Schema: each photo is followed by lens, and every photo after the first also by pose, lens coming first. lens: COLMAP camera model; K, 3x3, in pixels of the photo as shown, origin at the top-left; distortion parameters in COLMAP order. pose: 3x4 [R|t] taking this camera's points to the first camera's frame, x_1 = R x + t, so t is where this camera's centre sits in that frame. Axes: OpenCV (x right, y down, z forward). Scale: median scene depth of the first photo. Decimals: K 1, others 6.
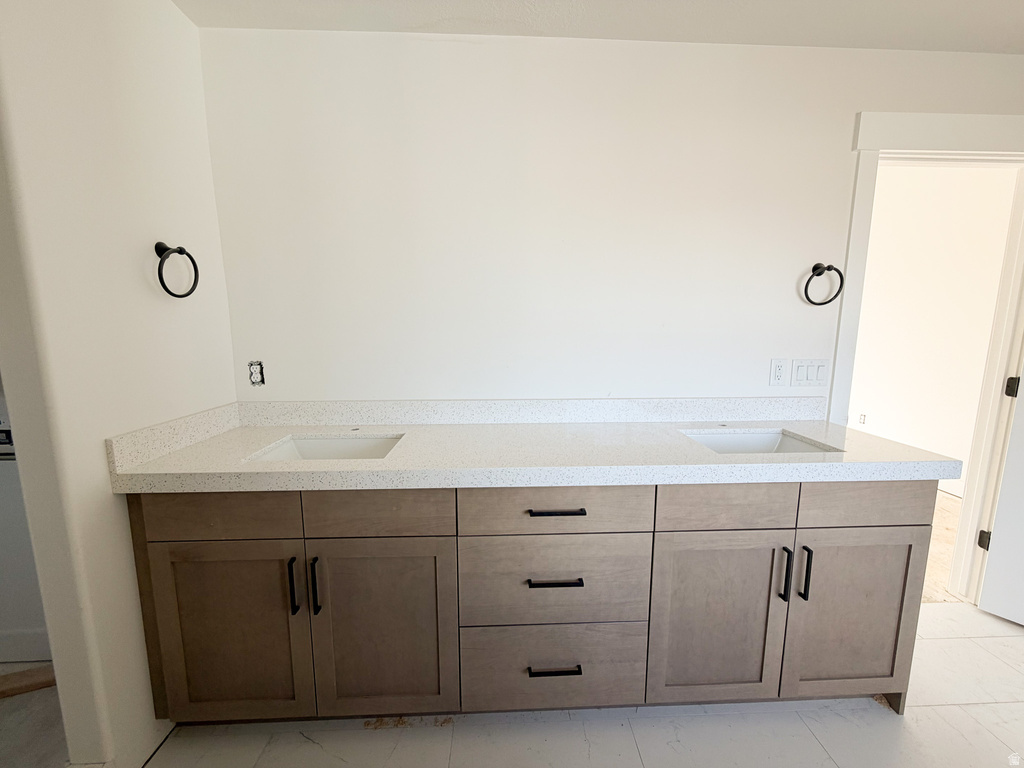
lens RADIAL K [[411.4, 0, 513.6], [0, 411.4, 382.3], [0, 0, 1]] dist [-0.000419, 0.000145]
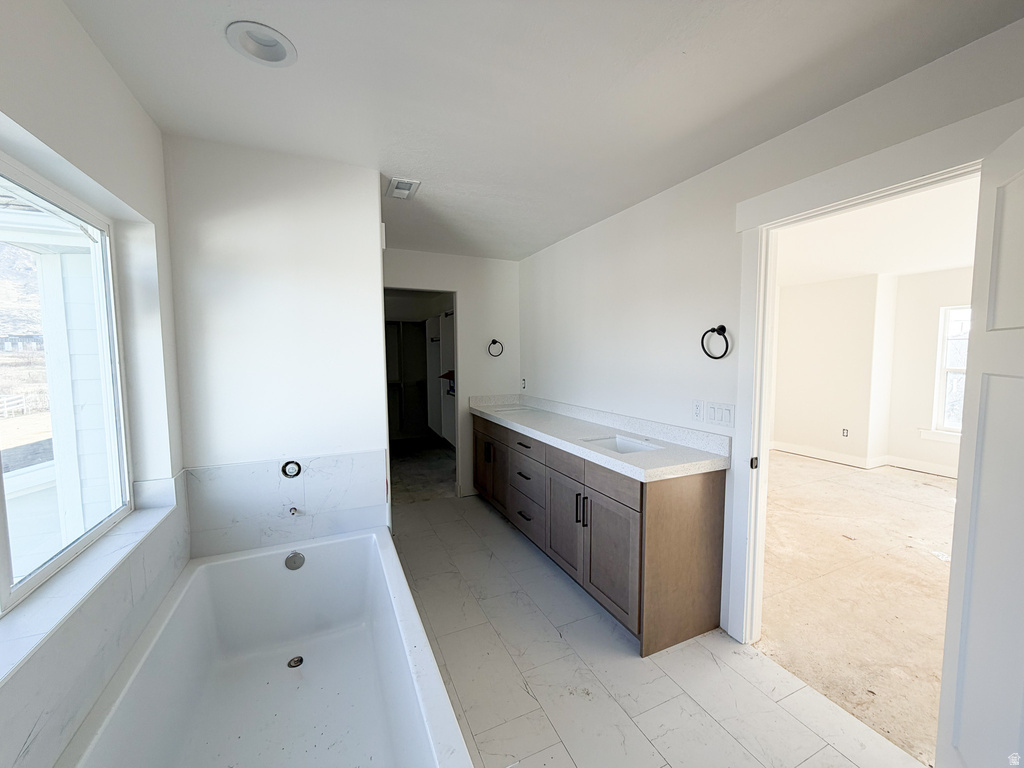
lens RADIAL K [[411.4, 0, 508.6], [0, 411.4, 388.3], [0, 0, 1]] dist [-0.000419, 0.000145]
pose [[0.362736, 0.070425, -0.929227, 1.710270], [-0.140791, 0.989836, 0.020059, -0.037337], [0.921195, 0.123551, 0.368964, -0.012537]]
